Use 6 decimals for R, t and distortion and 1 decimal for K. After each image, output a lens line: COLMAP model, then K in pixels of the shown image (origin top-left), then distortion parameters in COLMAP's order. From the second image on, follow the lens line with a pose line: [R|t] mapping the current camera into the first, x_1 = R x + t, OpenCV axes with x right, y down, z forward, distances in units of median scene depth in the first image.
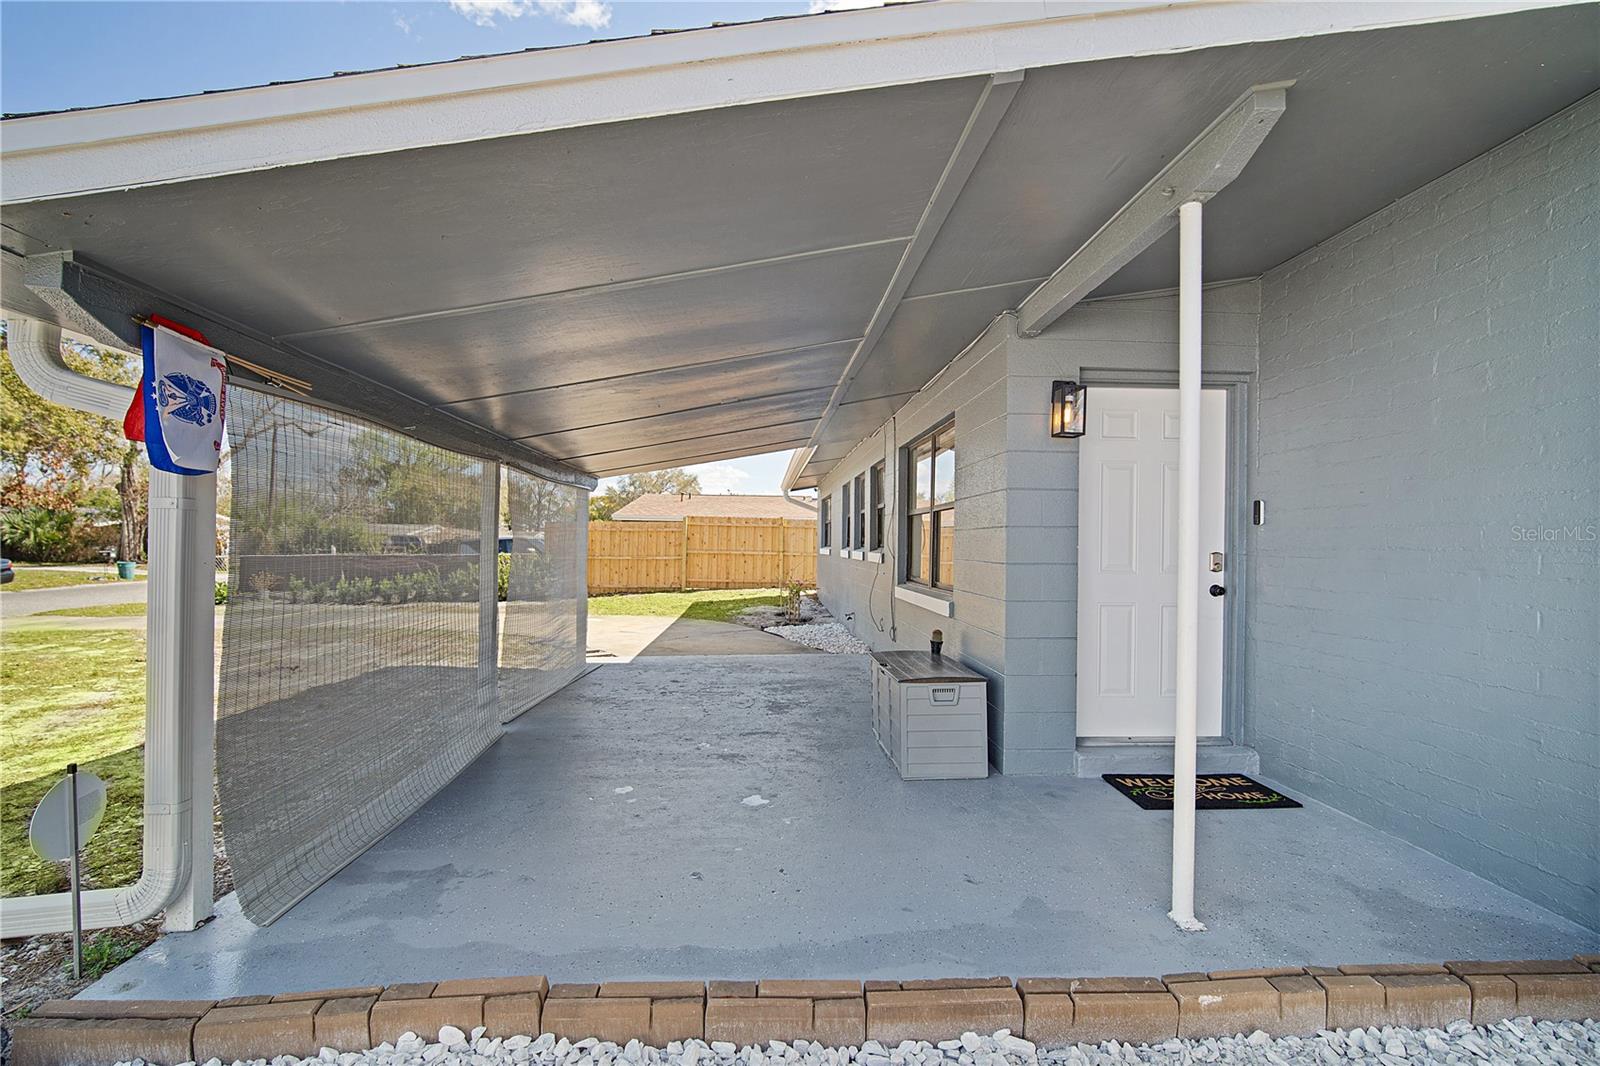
lens RADIAL K [[704.0, 0, 781.4], [0, 704.0, 538.7], [0, 0, 1]] dist [-0.001235, 0.000555]
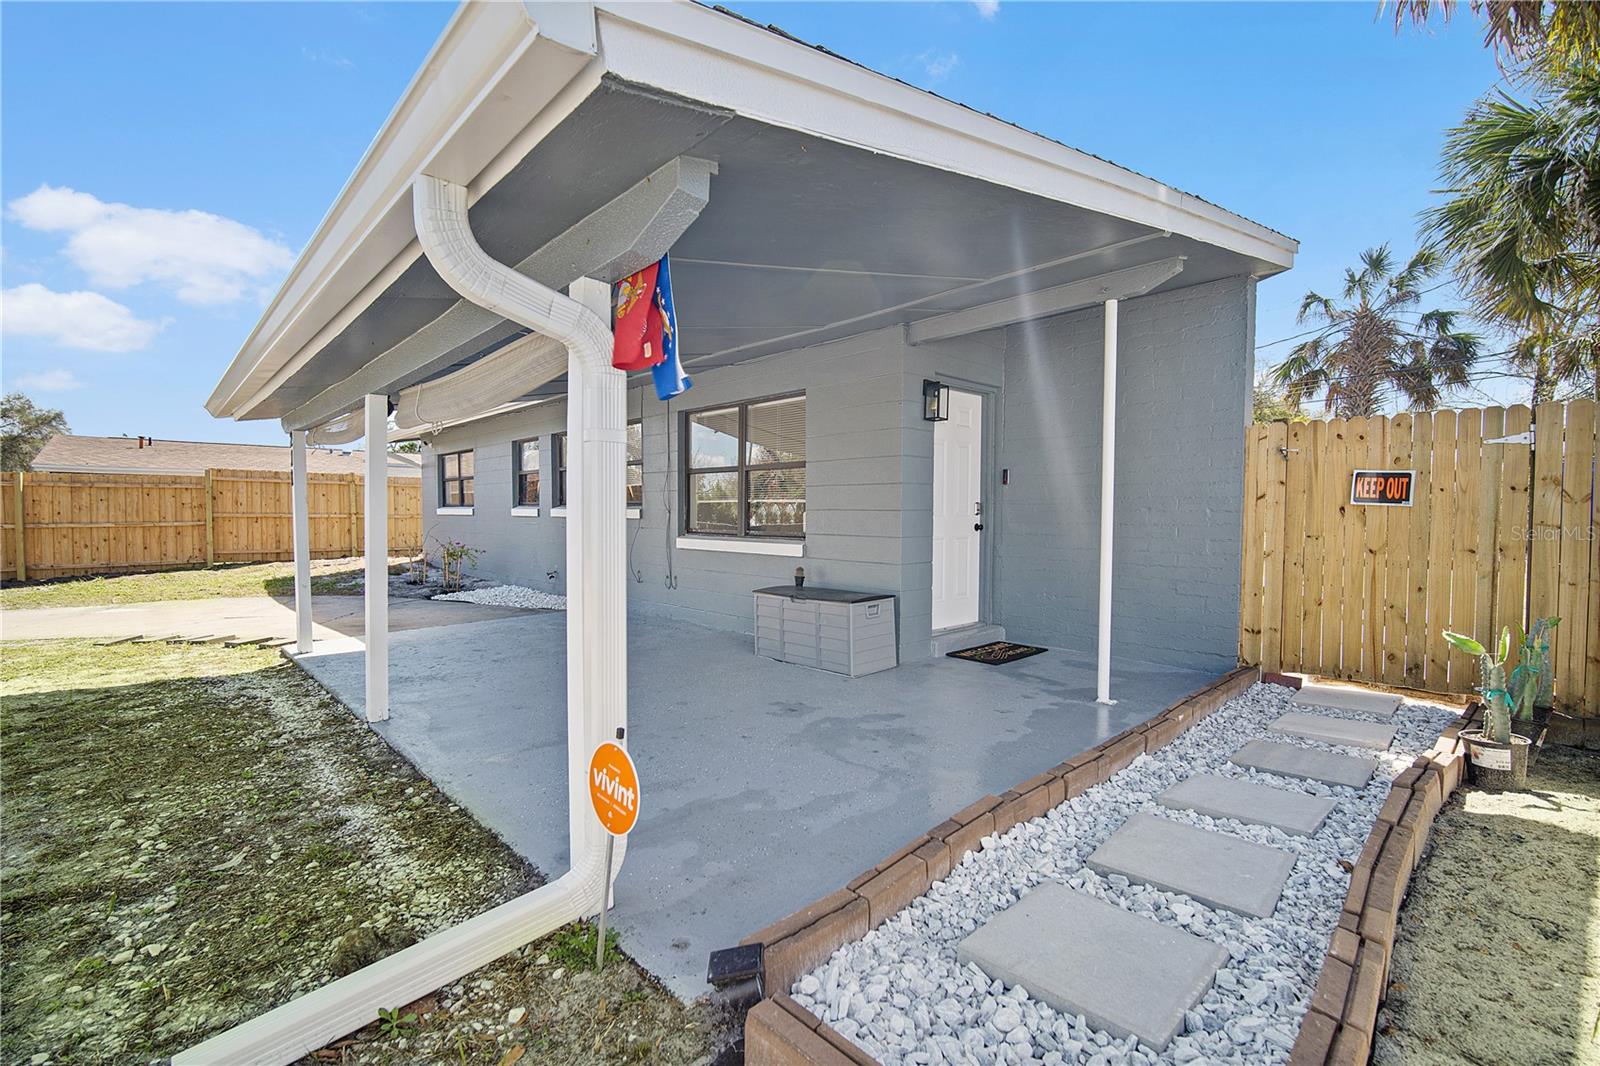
lens RADIAL K [[695.8, 0, 792.0], [0, 695.8, 526.4], [0, 0, 1]] dist [-0.004904, -0.000209]
pose [[0.767214, -0.022688, 0.640989, -0.668834], [-0.000241, 0.999364, 0.035660, 0.017743], [-0.641391, -0.027514, 0.766721, 0.092912]]
